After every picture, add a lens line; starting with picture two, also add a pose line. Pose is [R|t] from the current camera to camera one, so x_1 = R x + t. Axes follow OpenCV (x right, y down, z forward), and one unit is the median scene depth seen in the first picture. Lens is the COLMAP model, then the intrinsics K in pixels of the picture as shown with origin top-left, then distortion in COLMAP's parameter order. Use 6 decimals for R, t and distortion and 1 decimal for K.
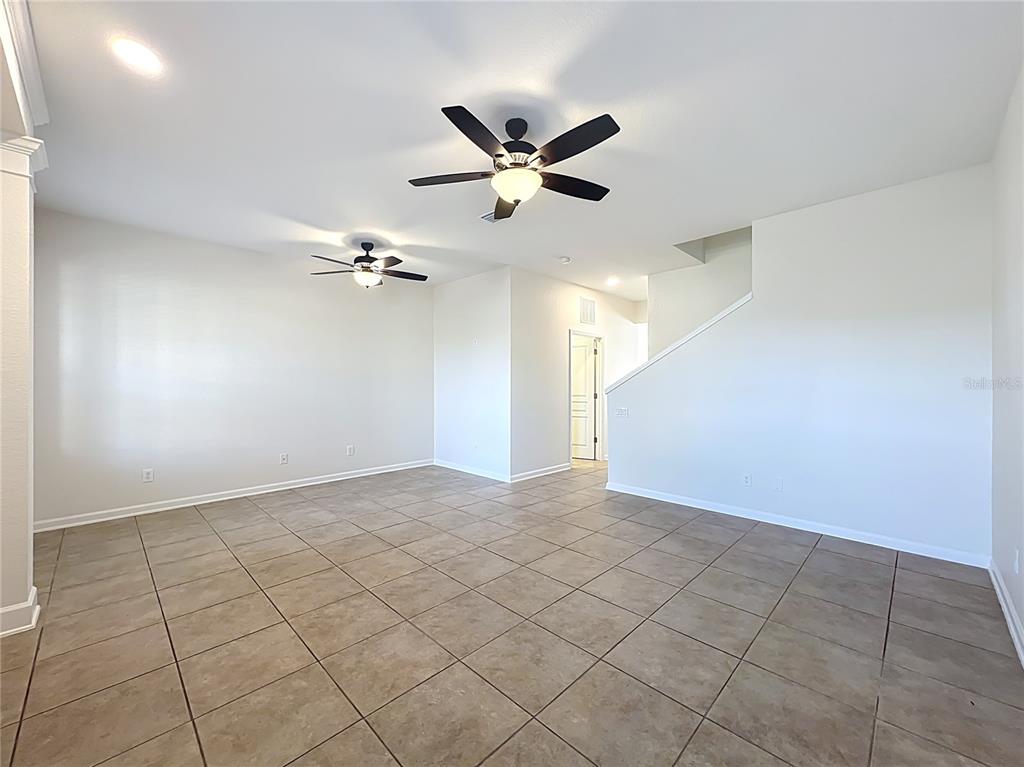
lens RADIAL K [[413.3, 0, 509.7], [0, 413.3, 380.7], [0, 0, 1]] dist [0.001386, 0.000330]
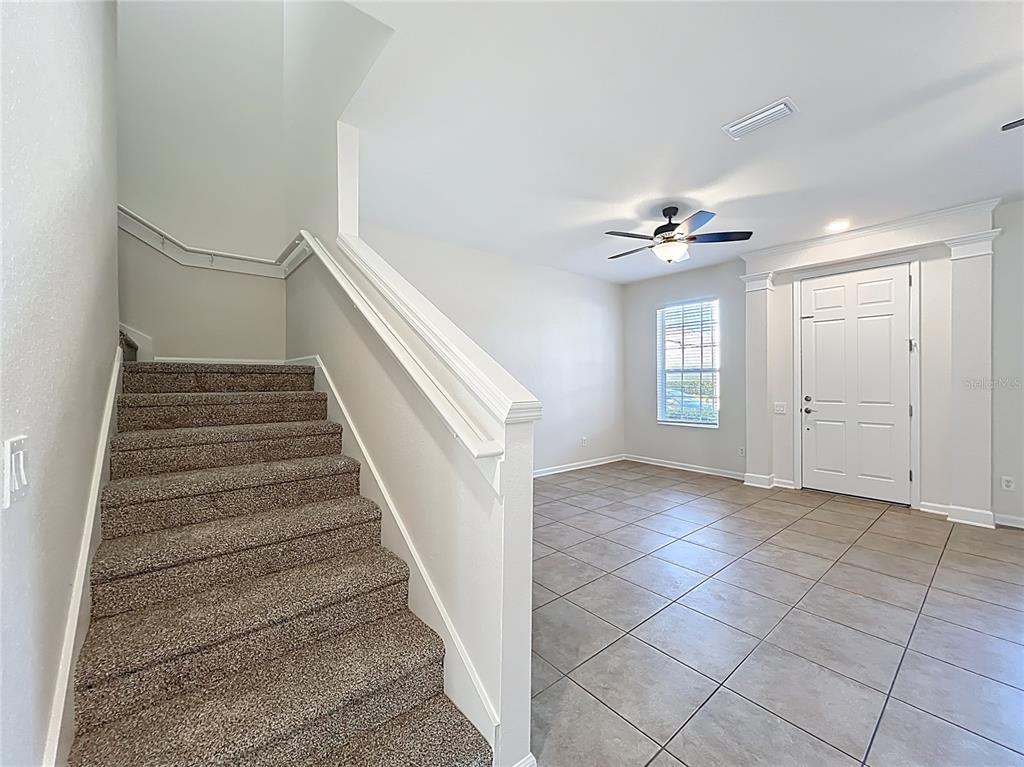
lens RADIAL K [[413.3, 0, 509.7], [0, 413.3, 380.7], [0, 0, 1]] dist [0.001386, 0.000330]
pose [[-0.995233, 0.004754, 0.097410, 0.362887], [0.004352, 0.999981, -0.004346, 0.005945], [-0.097429, -0.003901, -0.995235, 2.043159]]
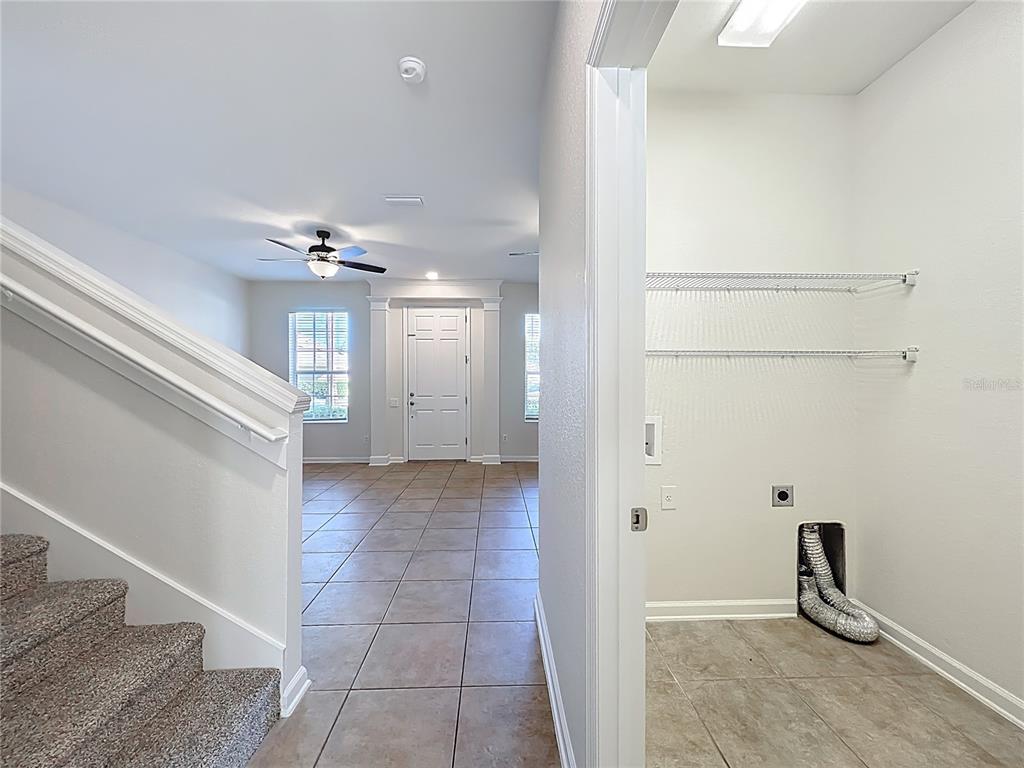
lens RADIAL K [[413.3, 0, 509.7], [0, 413.3, 381.2], [0, 0, 1]] dist [0.001386, 0.000330]
pose [[-0.684124, 0.002694, -0.729360, 0.604109], [0.005274, 0.999985, -0.001253, 0.007265], [0.729346, -0.004704, -0.684129, 2.206581]]
